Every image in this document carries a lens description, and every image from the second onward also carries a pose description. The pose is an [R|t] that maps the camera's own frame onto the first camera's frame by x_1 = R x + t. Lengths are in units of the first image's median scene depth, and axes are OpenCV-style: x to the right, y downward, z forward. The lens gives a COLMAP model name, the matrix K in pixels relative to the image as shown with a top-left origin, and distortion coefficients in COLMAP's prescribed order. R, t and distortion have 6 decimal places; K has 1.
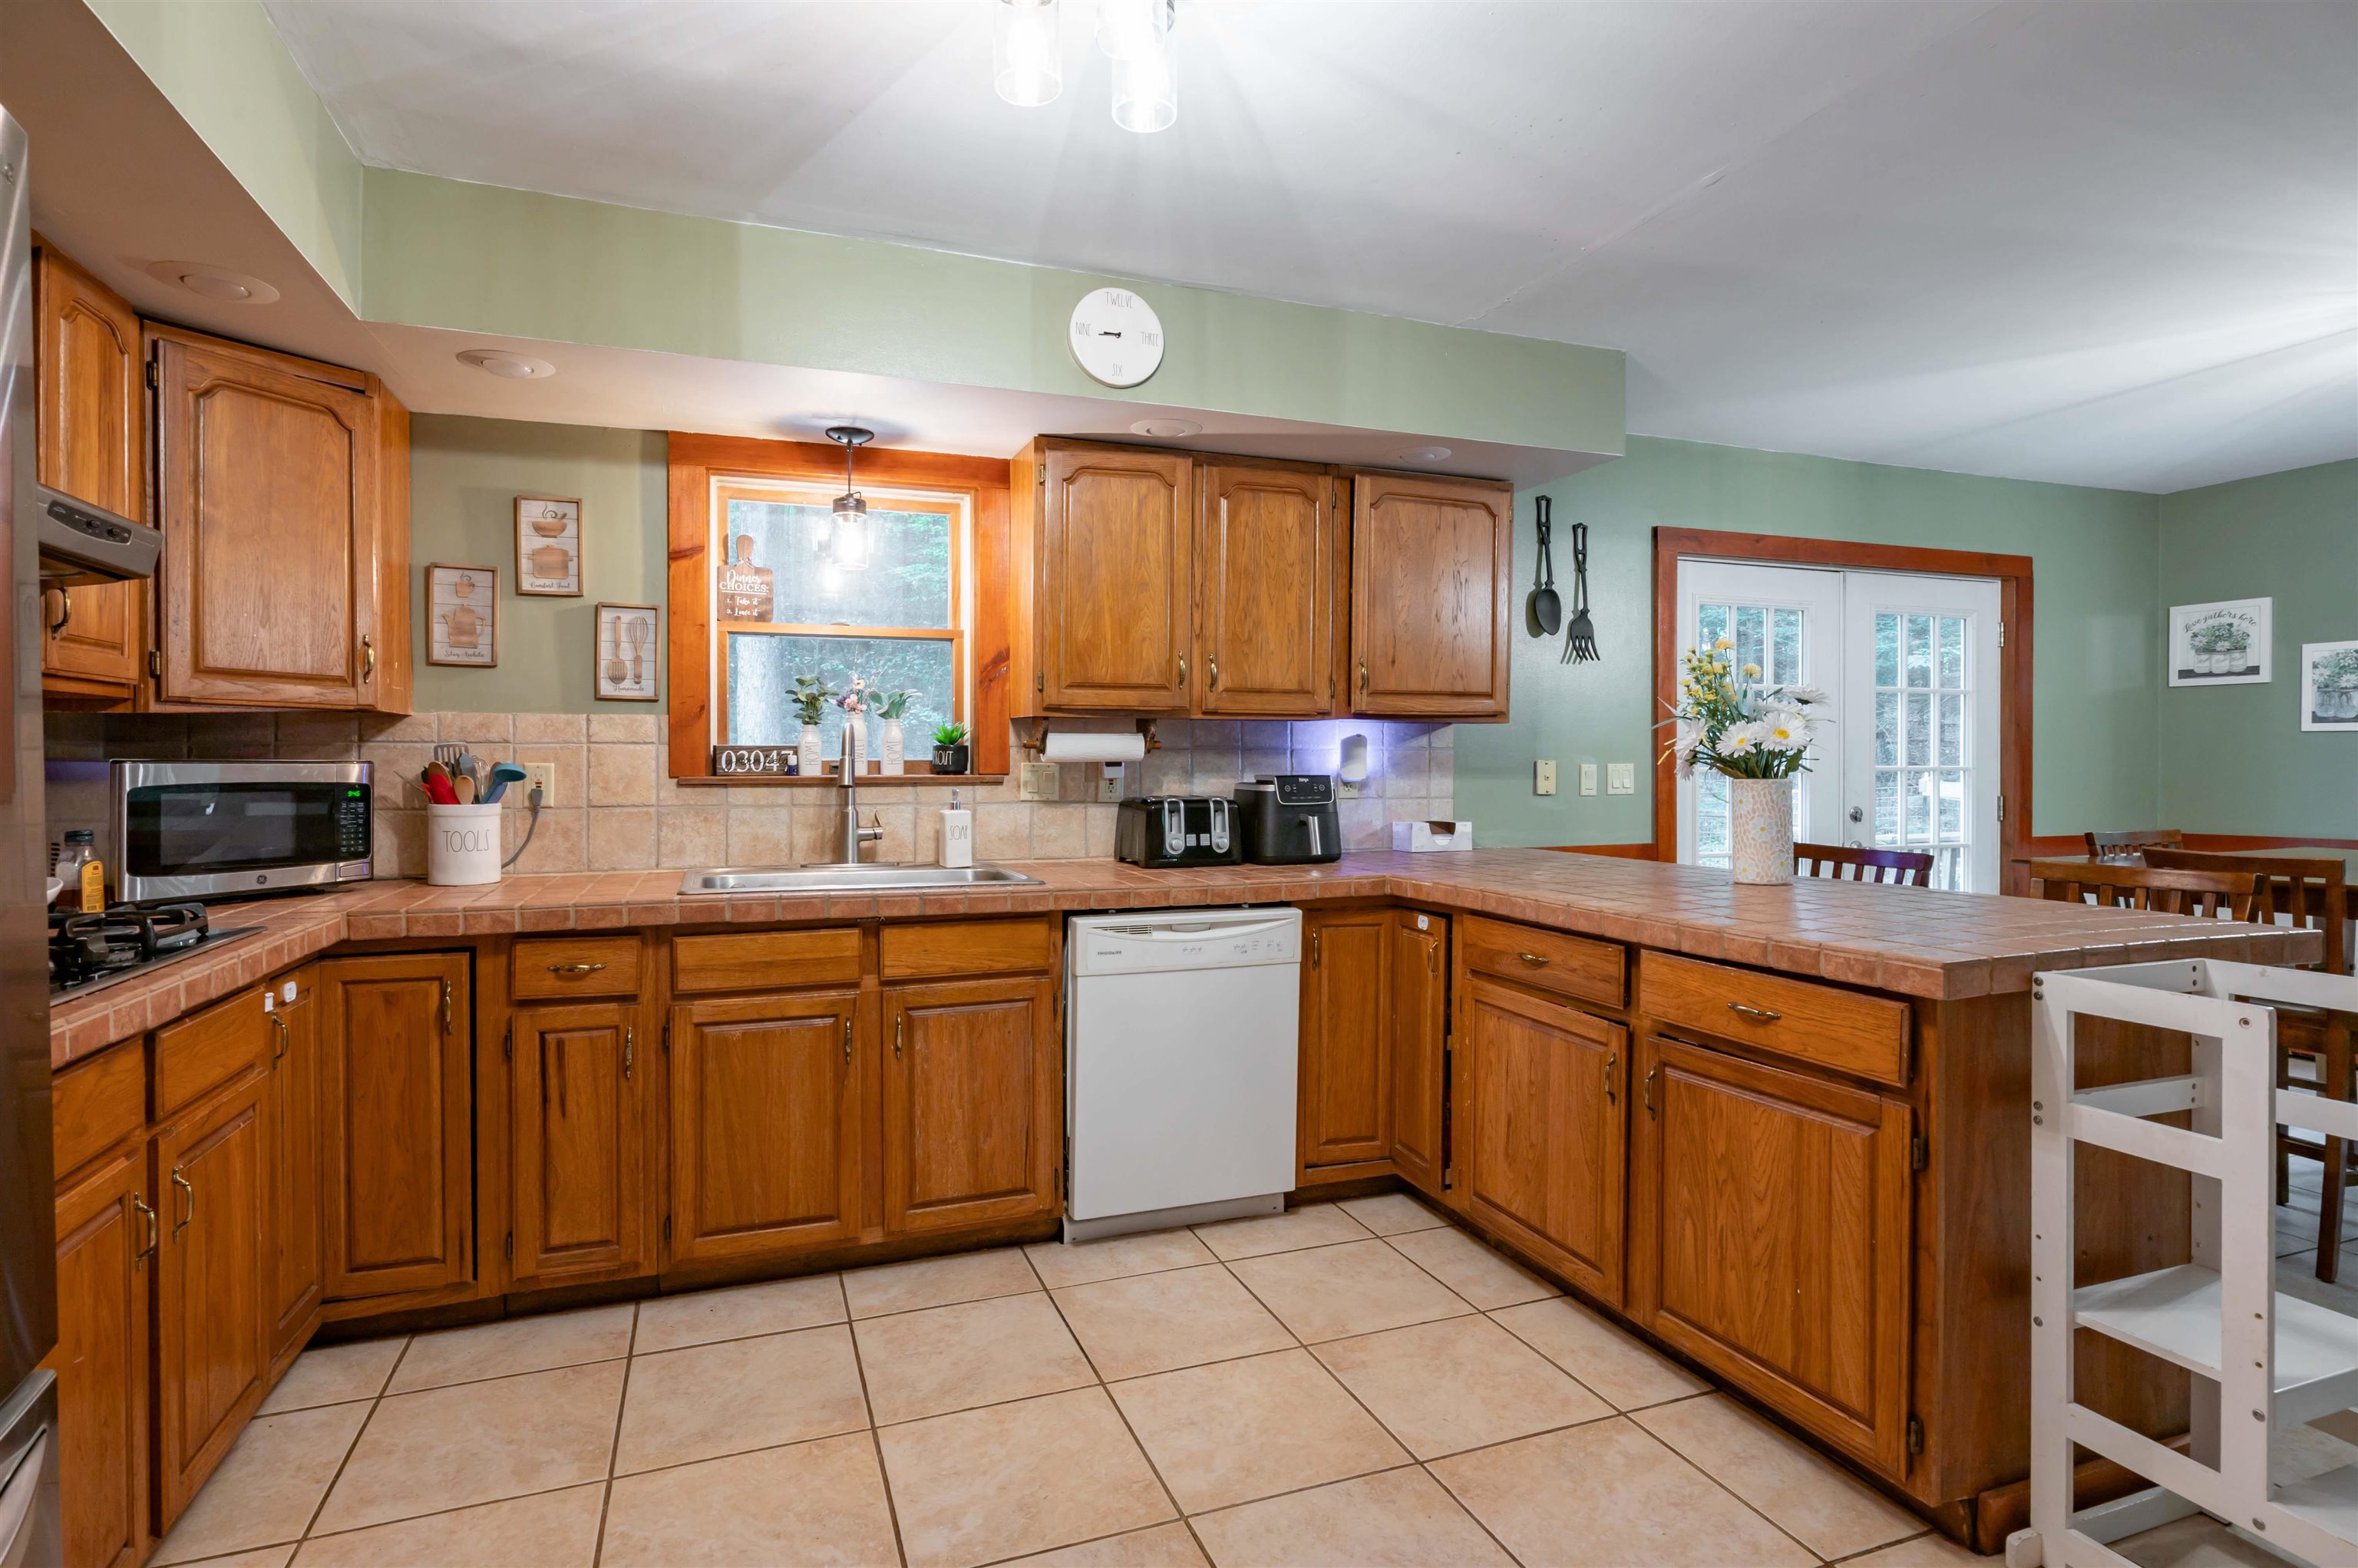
lens RADIAL K [[1139.2, 0, 1205.7], [0, 1139.2, 768.2], [0, 0, 1]] dist [-0.000985, 0.000201]
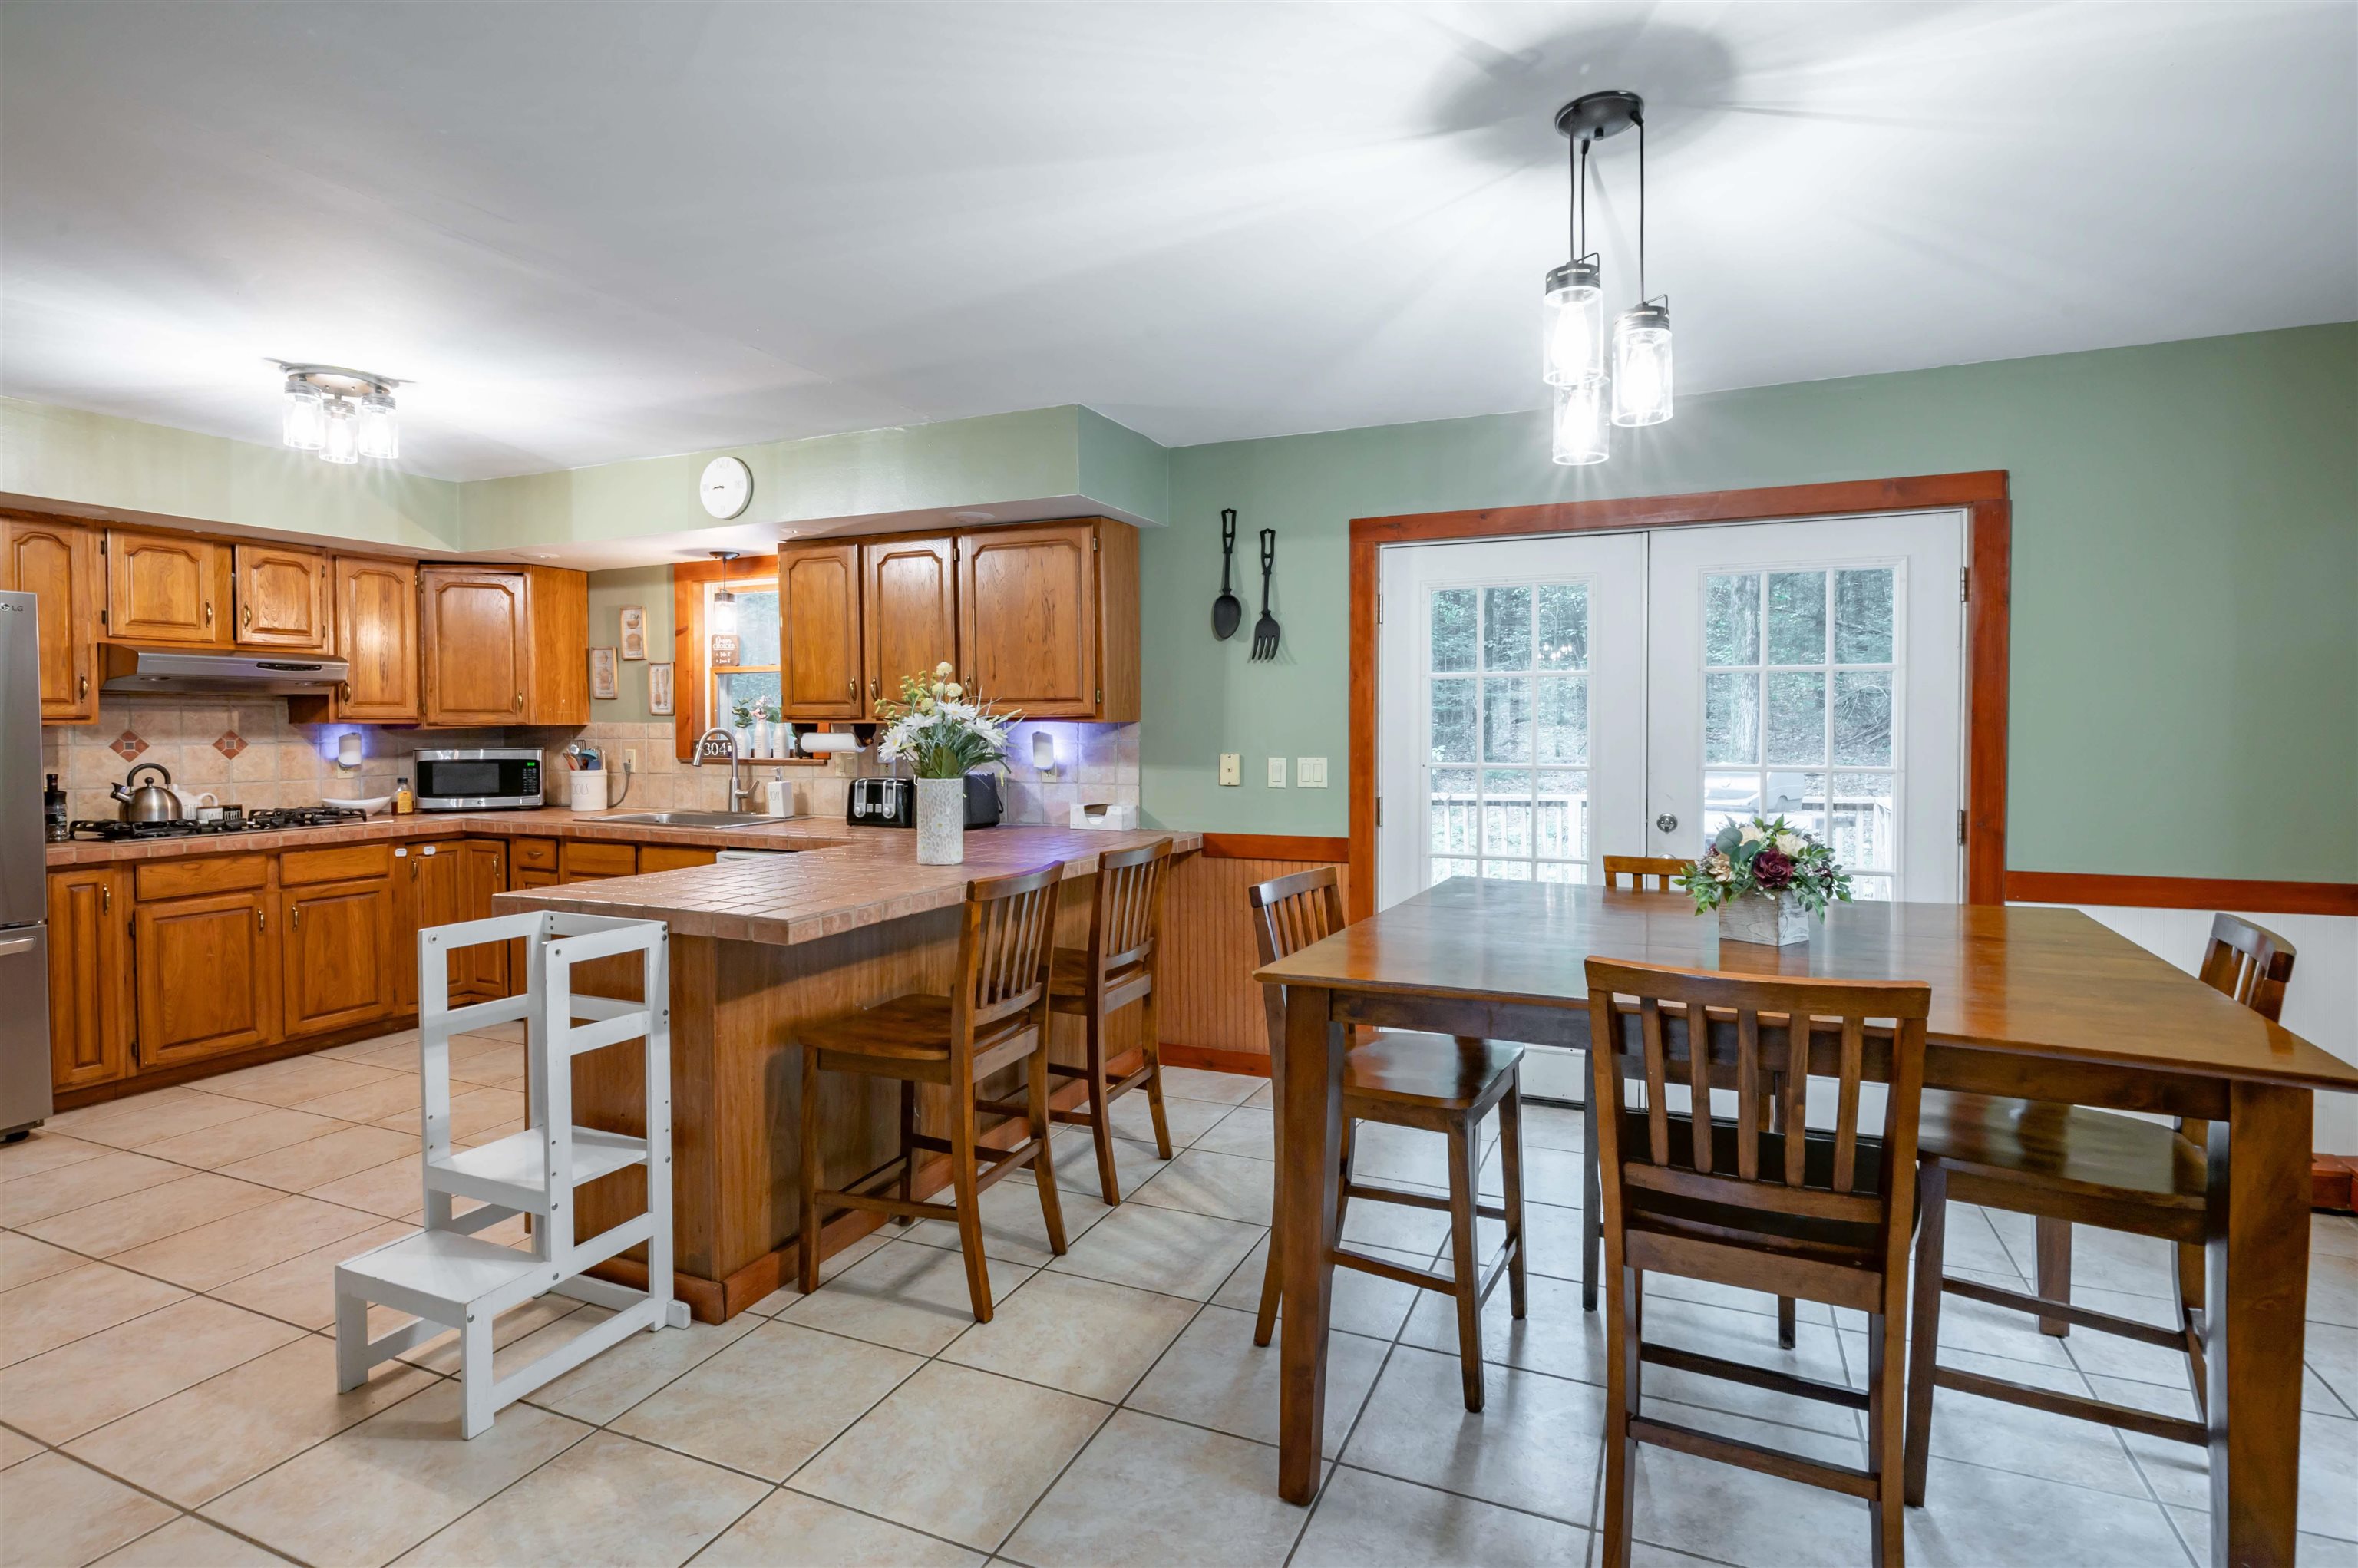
lens RADIAL K [[1165.8, 0, 1276.2], [0, 1165.8, 749.1], [0, 0, 1]] dist [0.005352, 0.000867]
pose [[0.737890, 0.014996, -0.674755, 1.465881], [-0.004140, 0.999835, 0.017693, -0.042237], [0.674909, -0.010262, 0.737830, 0.287888]]
